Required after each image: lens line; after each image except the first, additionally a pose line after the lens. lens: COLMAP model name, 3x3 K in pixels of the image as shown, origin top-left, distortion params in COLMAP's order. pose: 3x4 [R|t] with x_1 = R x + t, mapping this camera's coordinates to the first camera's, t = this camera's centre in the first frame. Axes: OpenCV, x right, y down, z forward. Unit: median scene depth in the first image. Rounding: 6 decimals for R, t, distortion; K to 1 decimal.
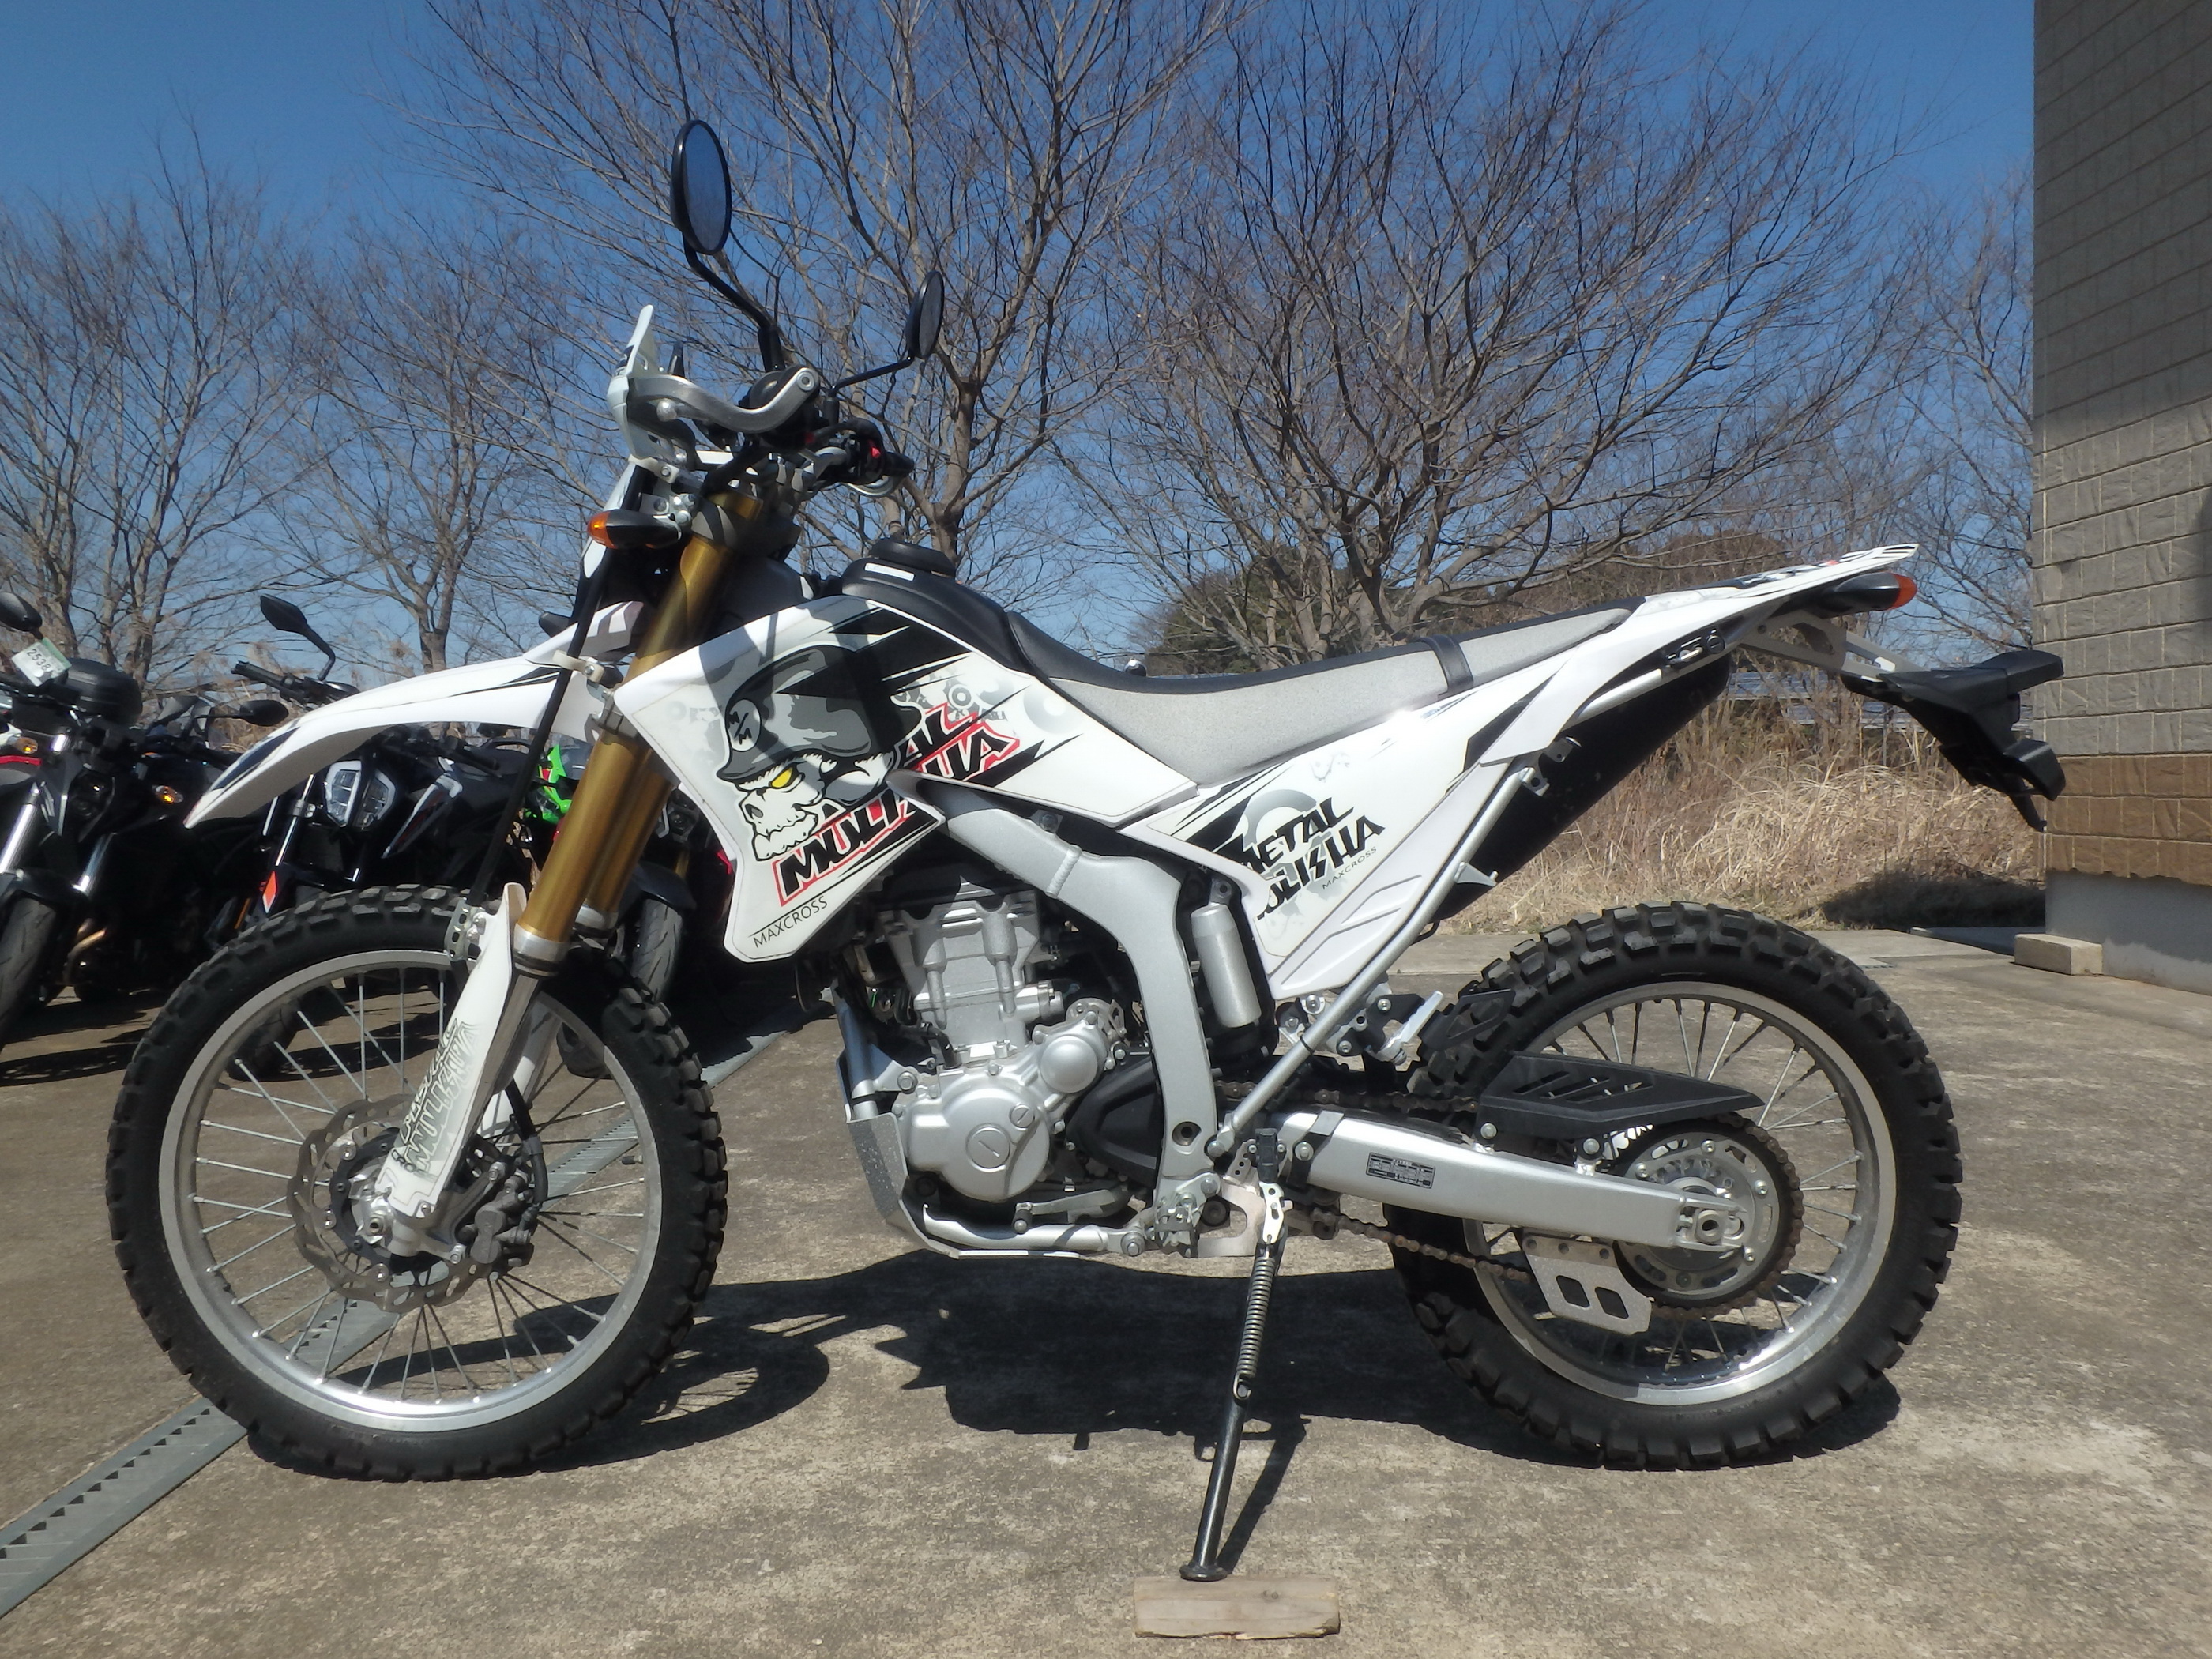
lens RADIAL K [[1695.1, 0, 1135.0], [0, 1695.1, 799.3], [0, 0, 1]] dist [-0.007578, 0.006495]
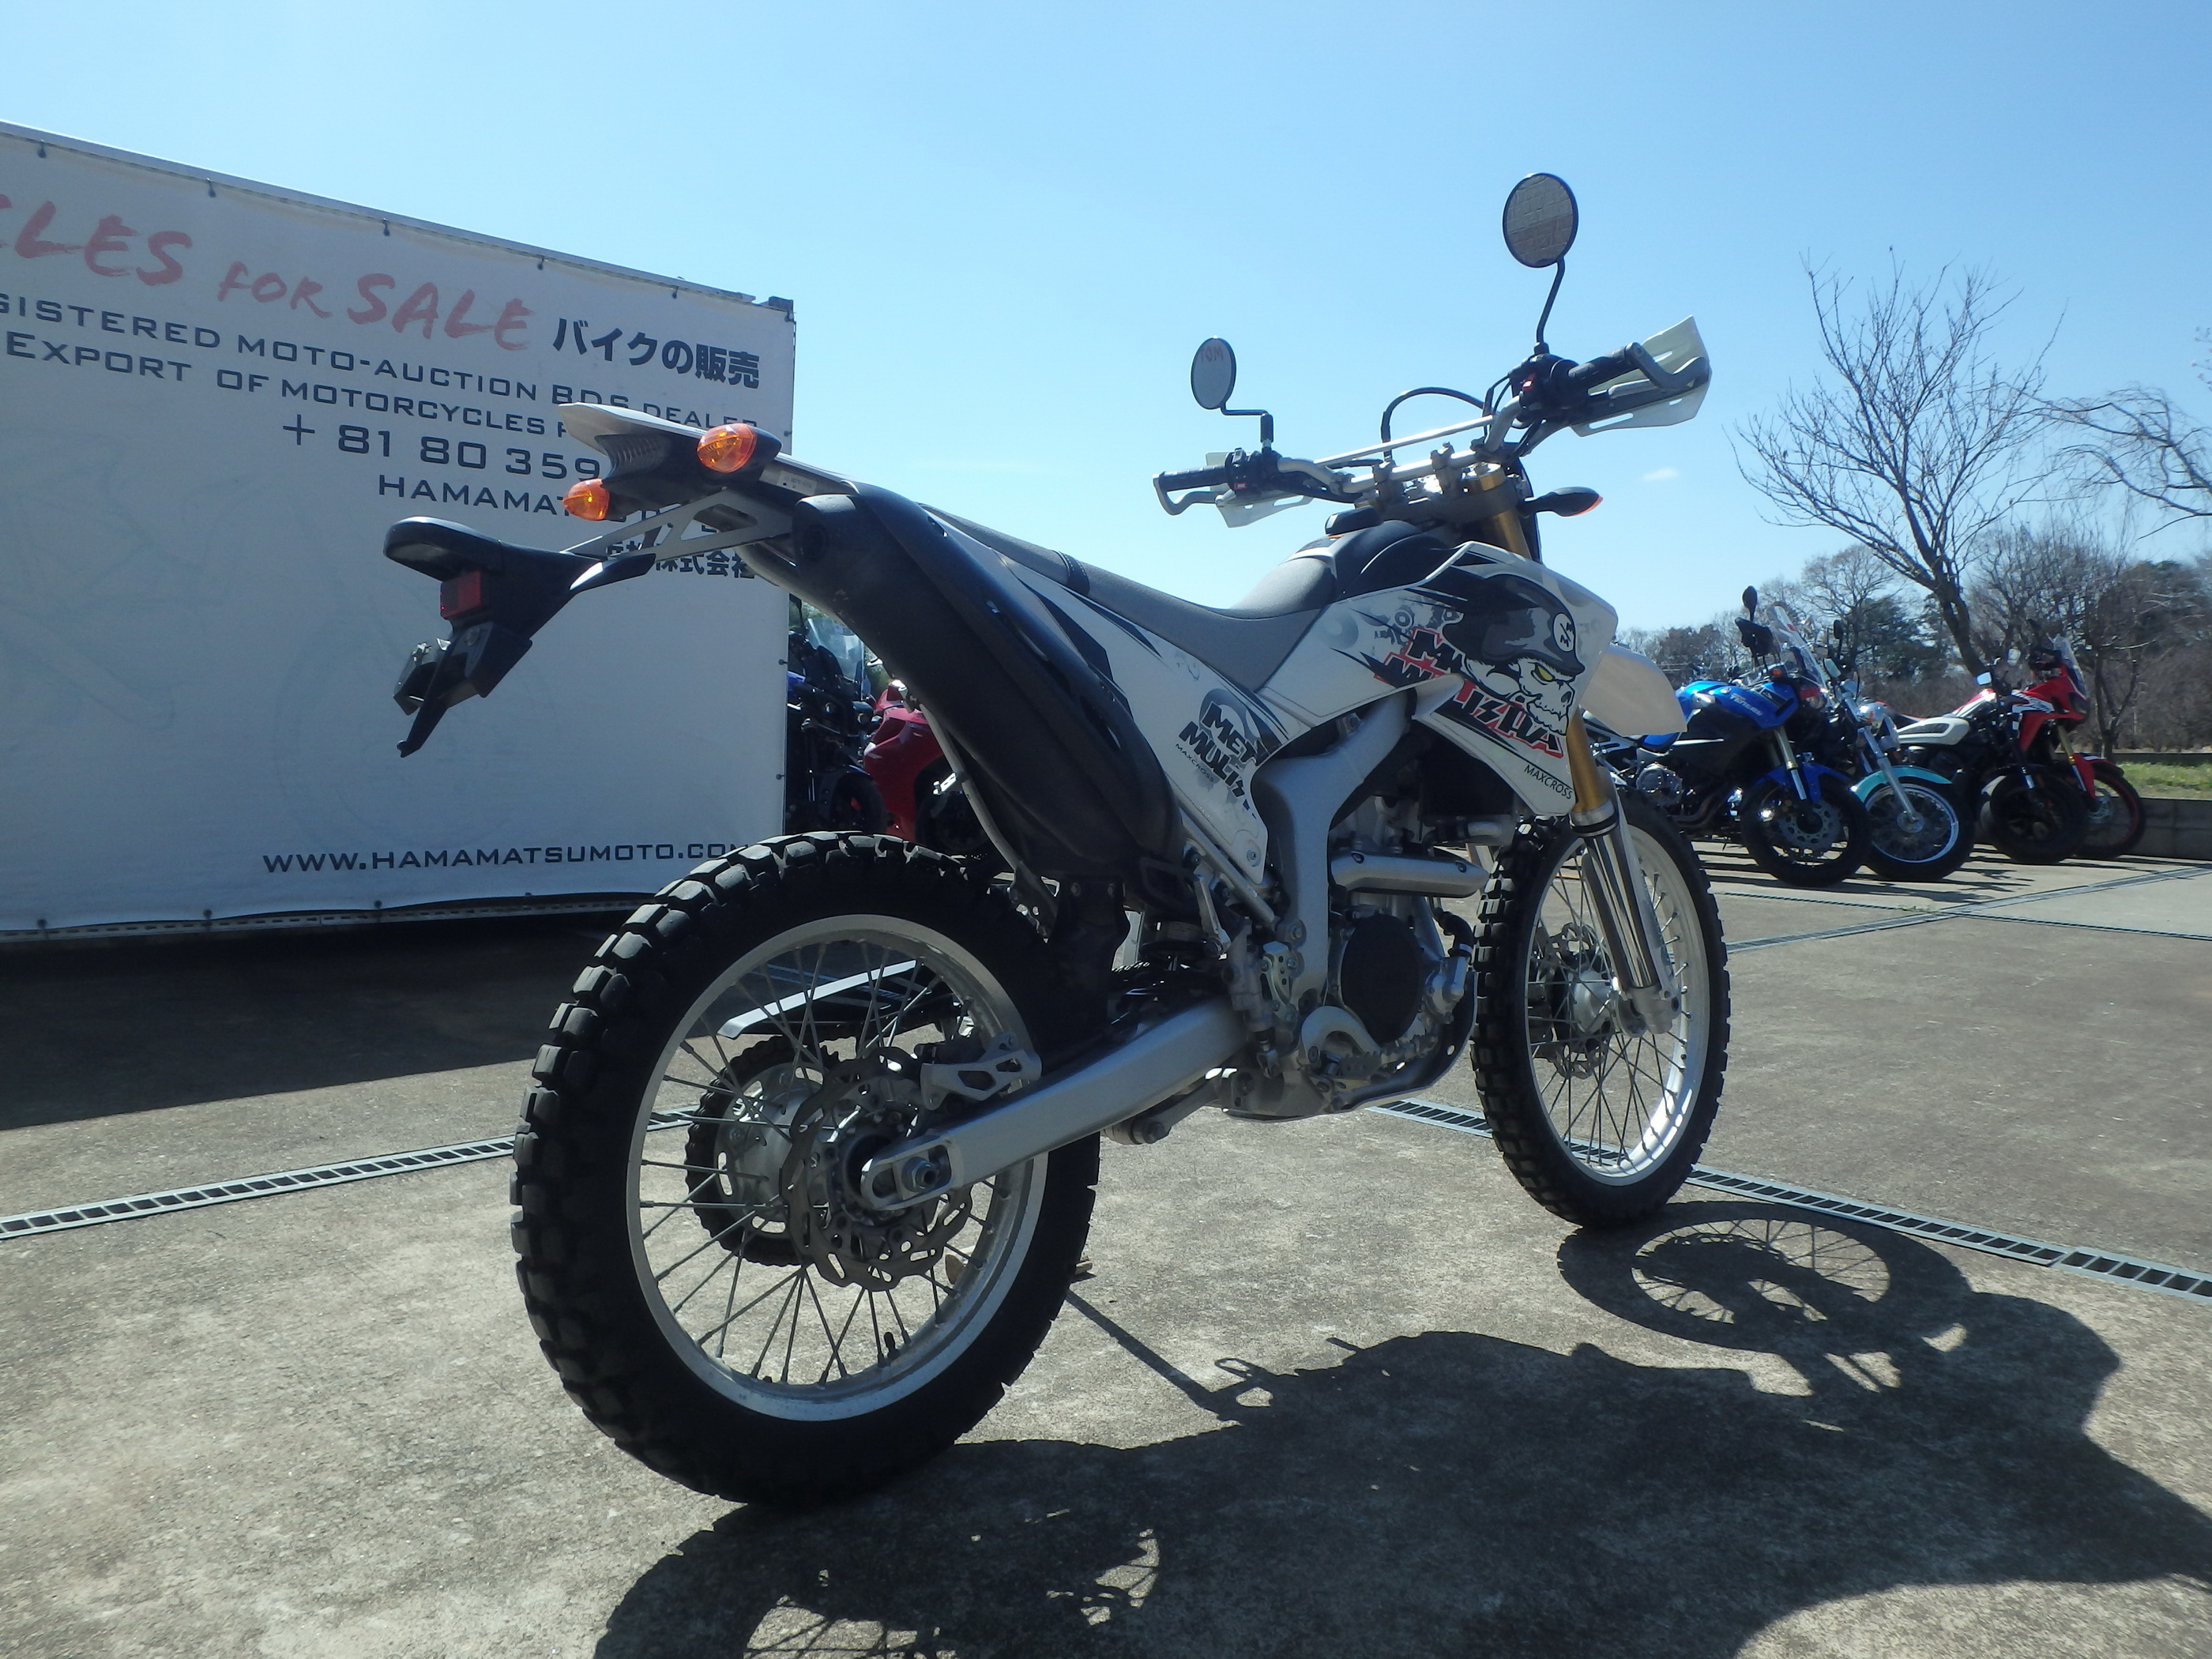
lens RADIAL K [[1695.1, 0, 1139.8], [0, 1695.1, 783.5], [0, 0, 1]] dist [-0.007578, 0.006495]
pose [[-0.729739, 0.027104, -0.683188, 0.828633], [-0.014123, 0.998403, 0.054695, -0.018229], [0.683580, 0.049562, -0.728191, 1.808223]]
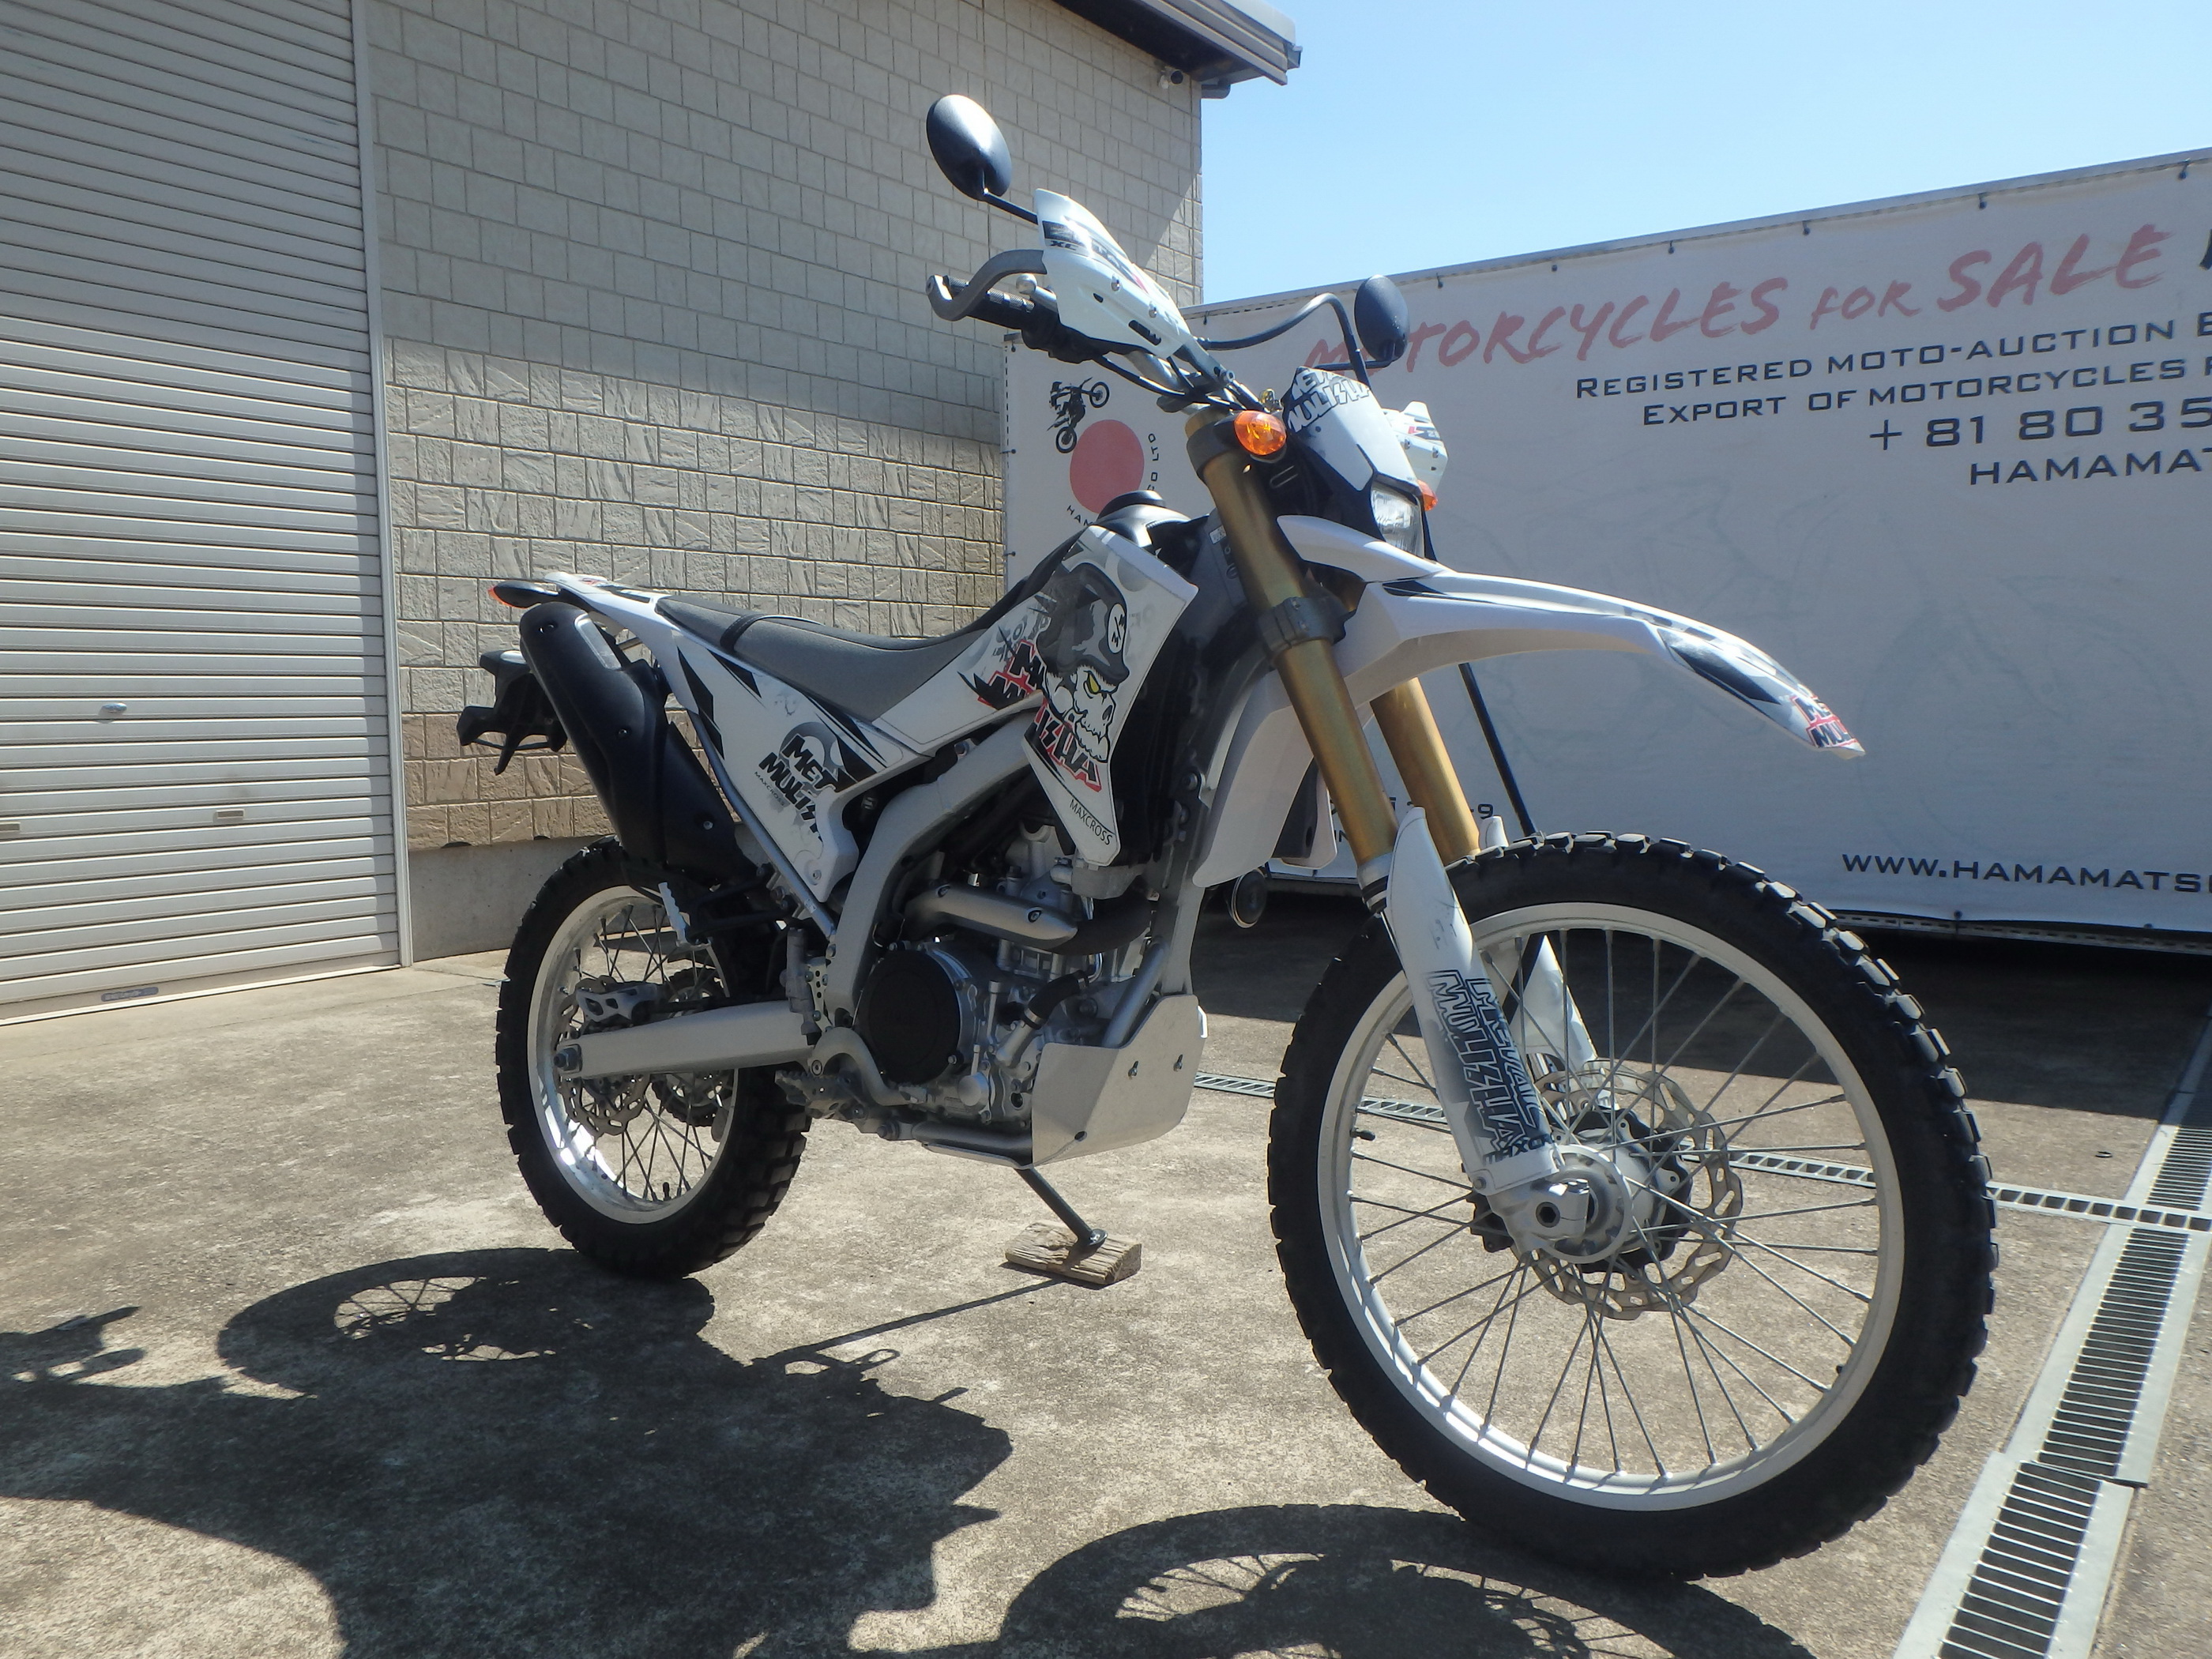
lens RADIAL K [[1695.1, 0, 1102.1], [0, 1695.1, 807.2], [0, 0, 1]] dist [-0.007578, 0.006495]
pose [[-0.797011, -0.012581, 0.603834, -0.765280], [0.031415, 0.997566, 0.062250, -0.026115], [-0.603147, 0.068583, -0.794676, 1.874935]]
